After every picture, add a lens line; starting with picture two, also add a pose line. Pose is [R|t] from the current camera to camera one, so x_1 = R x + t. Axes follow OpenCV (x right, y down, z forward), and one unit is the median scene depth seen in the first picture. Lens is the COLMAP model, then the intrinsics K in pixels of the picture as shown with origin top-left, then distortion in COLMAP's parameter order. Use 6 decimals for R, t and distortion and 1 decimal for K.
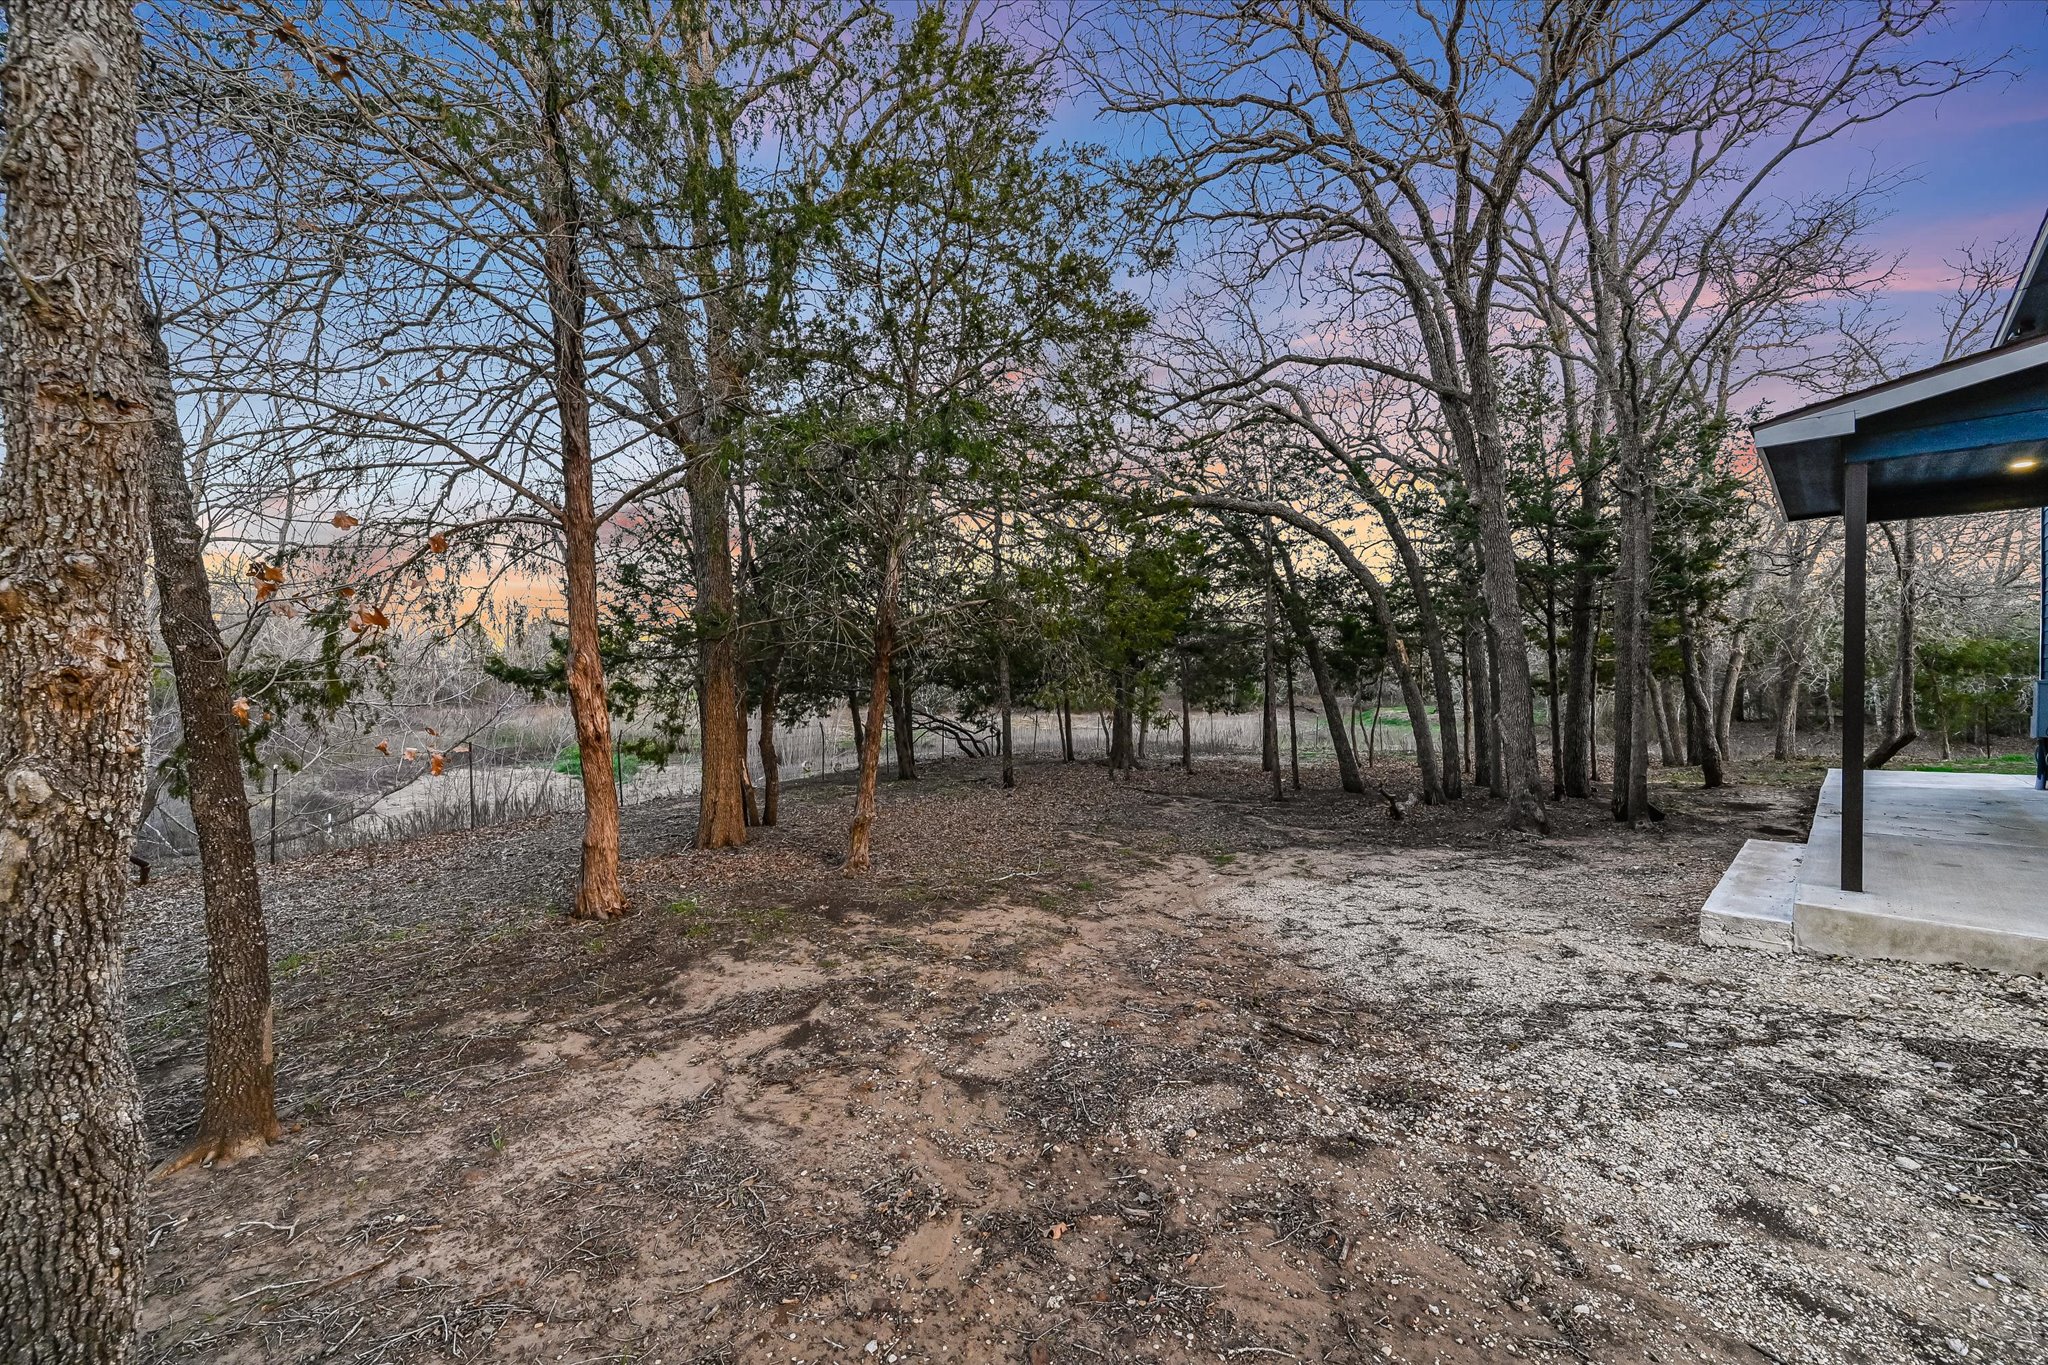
lens RADIAL K [[803.3, 0, 1024.0], [0, 803.3, 682.5], [0, 0, 1]] dist [-0.012835, 0.000101]
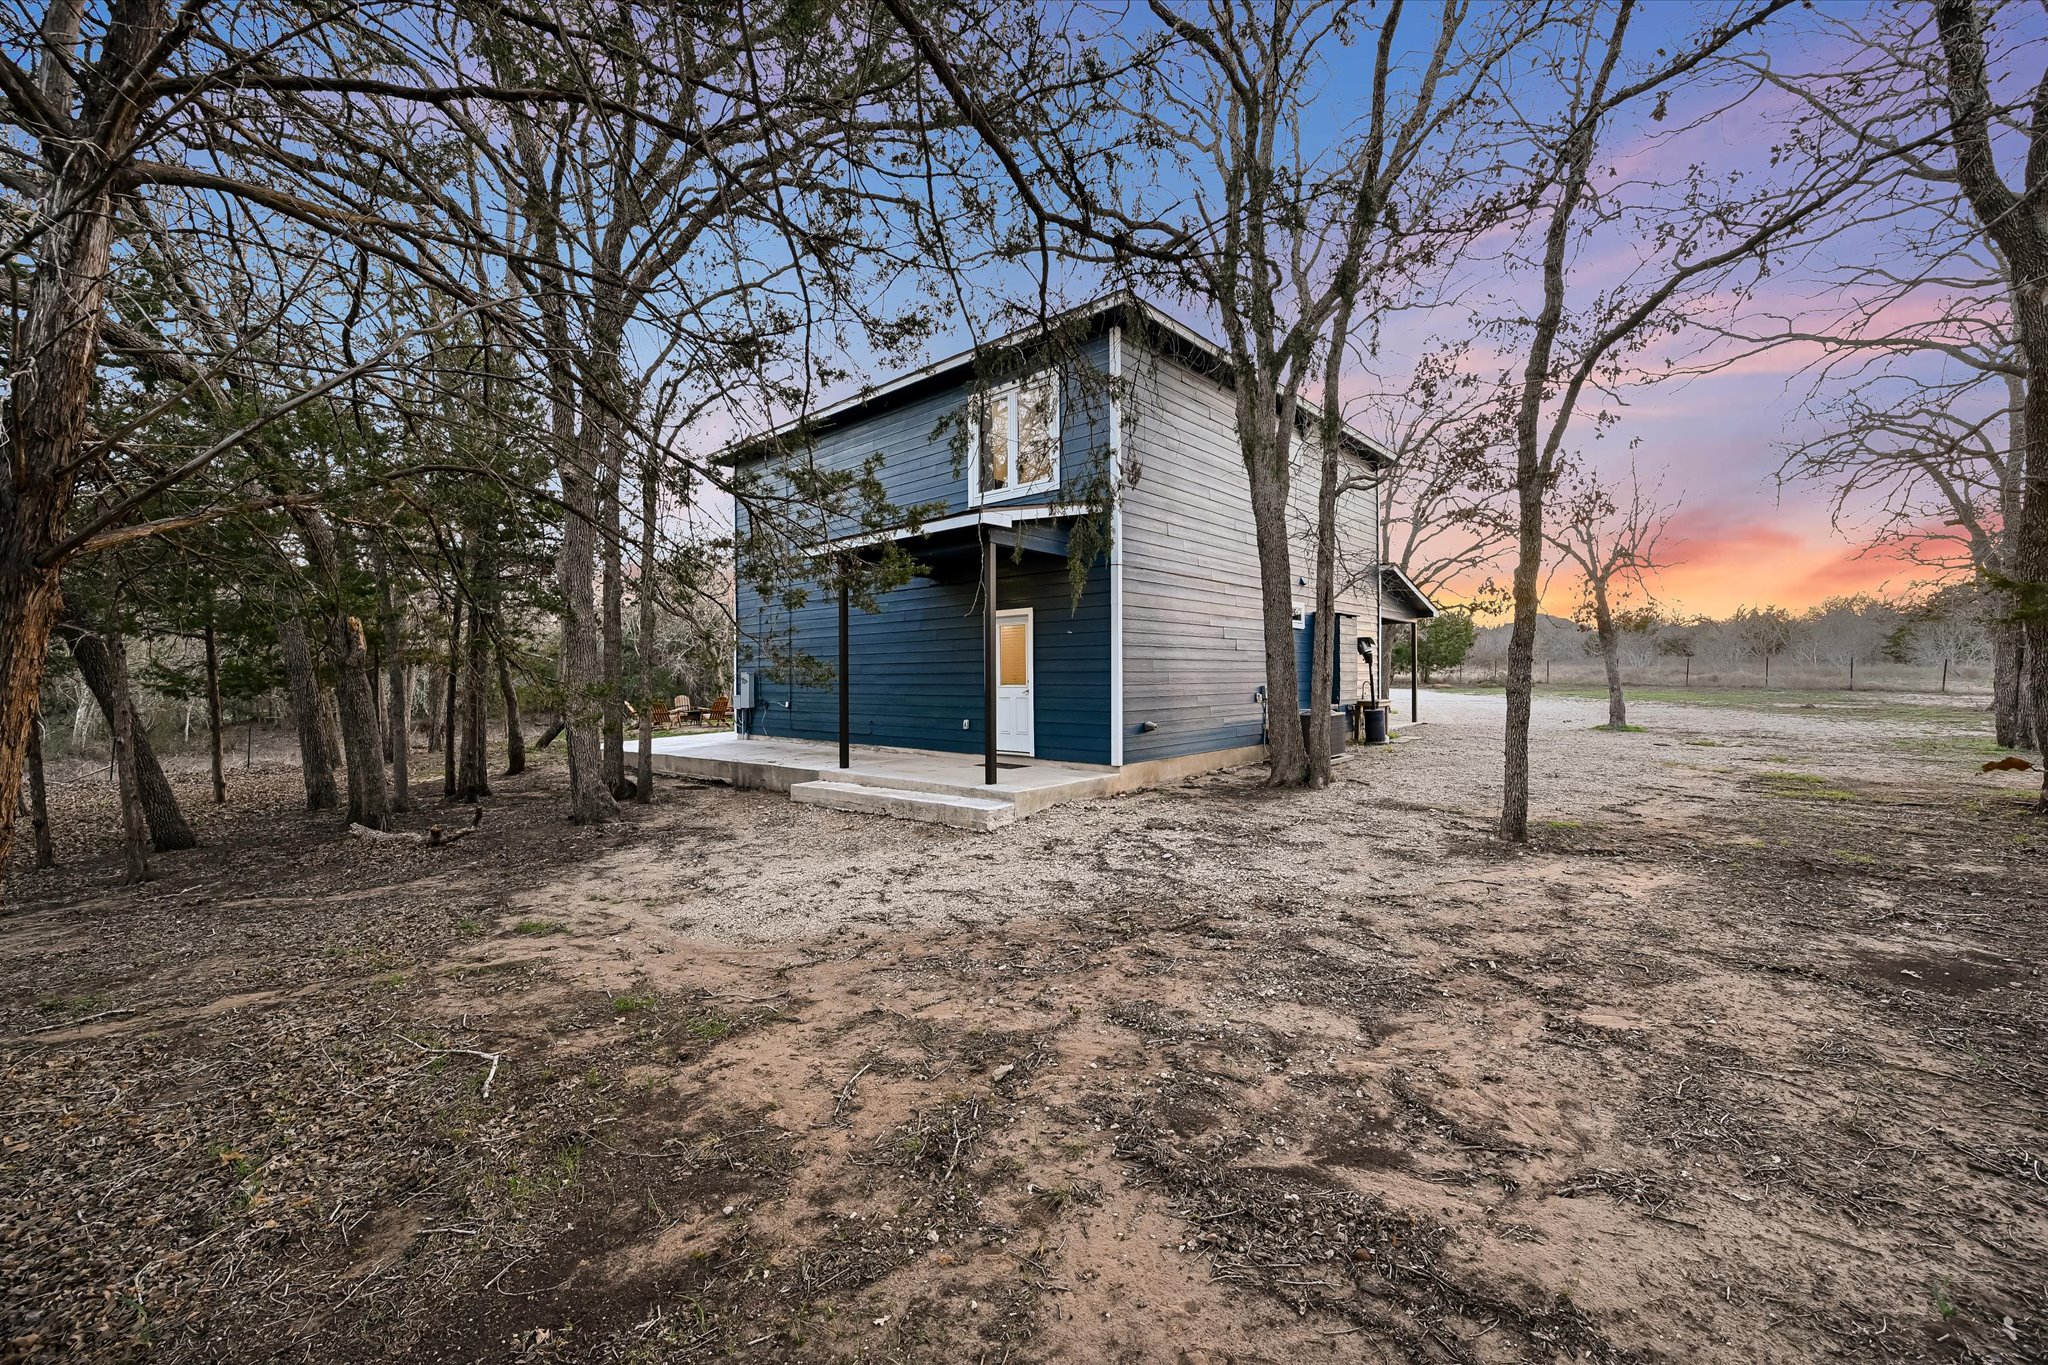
lens RADIAL K [[803.3, 0, 1024.0], [0, 803.3, 682.5], [0, 0, 1]] dist [-0.012835, 0.000101]
pose [[-0.057741, -0.008838, 0.998292, -0.709880], [0.015984, 0.999824, 0.009776, 0.023079], [-0.998204, 0.016521, -0.057590, 1.006731]]
